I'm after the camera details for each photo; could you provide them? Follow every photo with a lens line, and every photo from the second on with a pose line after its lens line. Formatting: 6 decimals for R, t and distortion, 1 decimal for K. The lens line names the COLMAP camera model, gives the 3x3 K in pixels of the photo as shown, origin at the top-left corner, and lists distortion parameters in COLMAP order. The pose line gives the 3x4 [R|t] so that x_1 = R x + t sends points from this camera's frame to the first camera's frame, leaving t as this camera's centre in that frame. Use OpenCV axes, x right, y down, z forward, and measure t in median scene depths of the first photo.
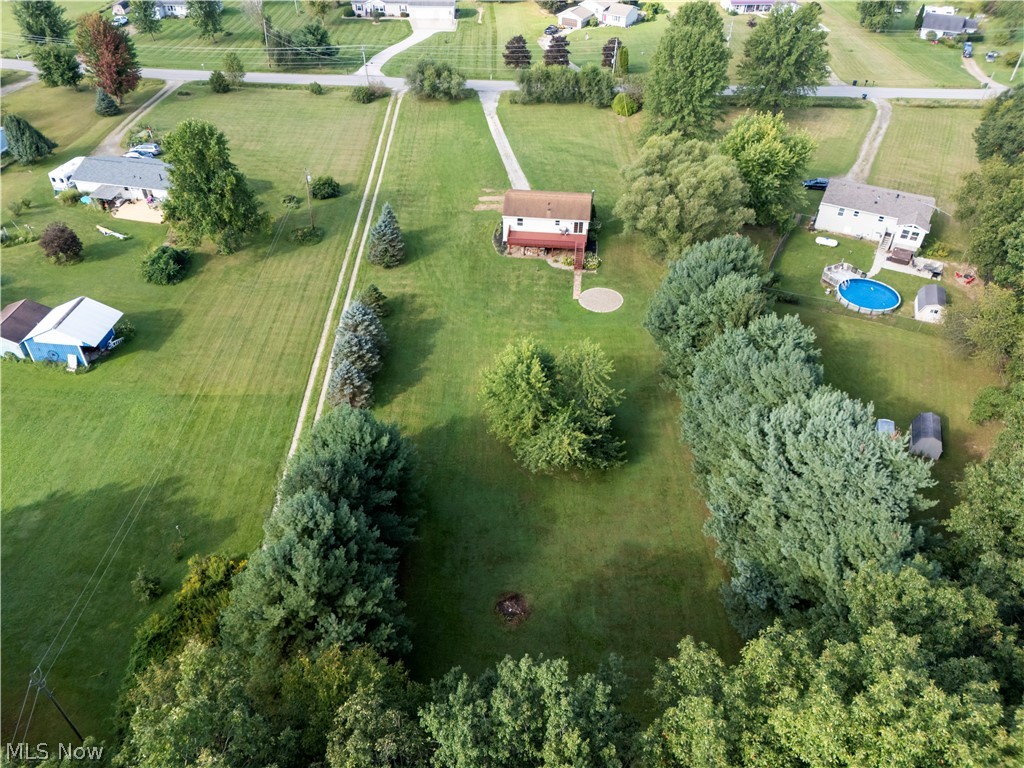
lens RADIAL K [[715.8, 0, 511.6], [0, 715.8, 384.2], [0, 0, 1]] dist [-0.003637, -0.007680]
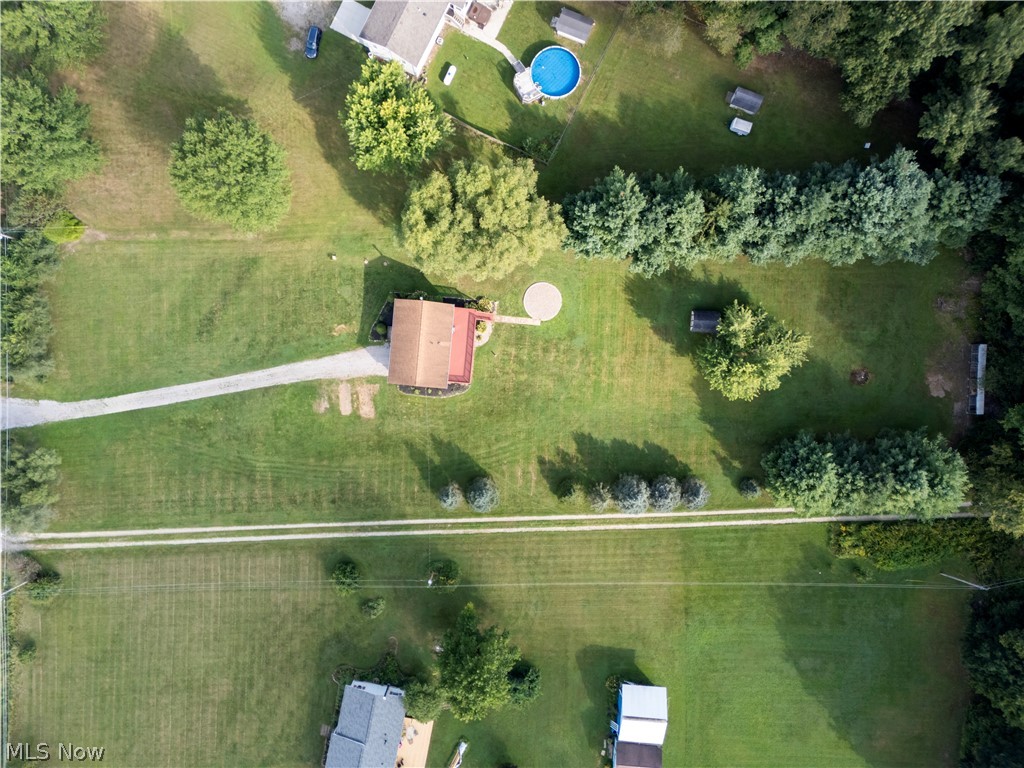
lens RADIAL K [[715.8, 0, 511.3], [0, 715.8, 383.9], [0, 0, 1]] dist [-0.003637, -0.007680]
pose [[-0.008598, -0.999818, -0.017057, 0.010123], [0.674775, -0.018390, 0.737795, -0.939766], [-0.737974, -0.005166, 0.674810, 0.239030]]
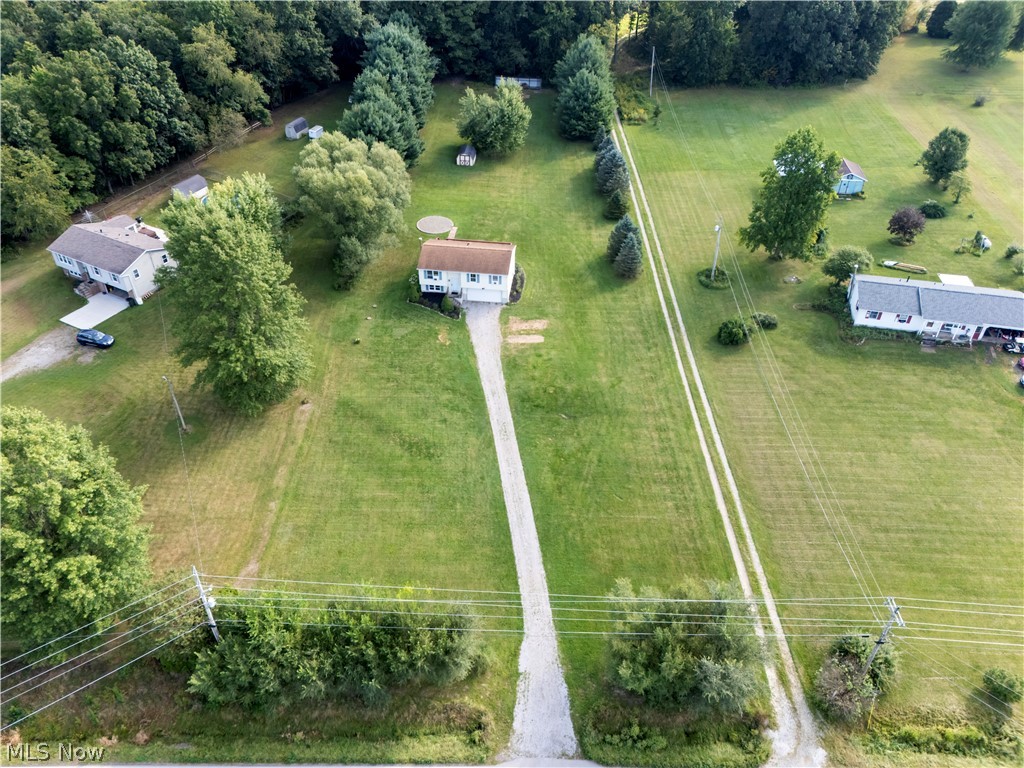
lens RADIAL K [[715.8, 0, 512.5], [0, 715.8, 384.2], [0, 0, 1]] dist [-0.003637, -0.007680]
pose [[-0.999755, -0.020674, 0.007861, -0.021099], [0.005993, 0.088916, 0.996021, -1.225483], [-0.021291, 0.995825, -0.088771, 1.304598]]
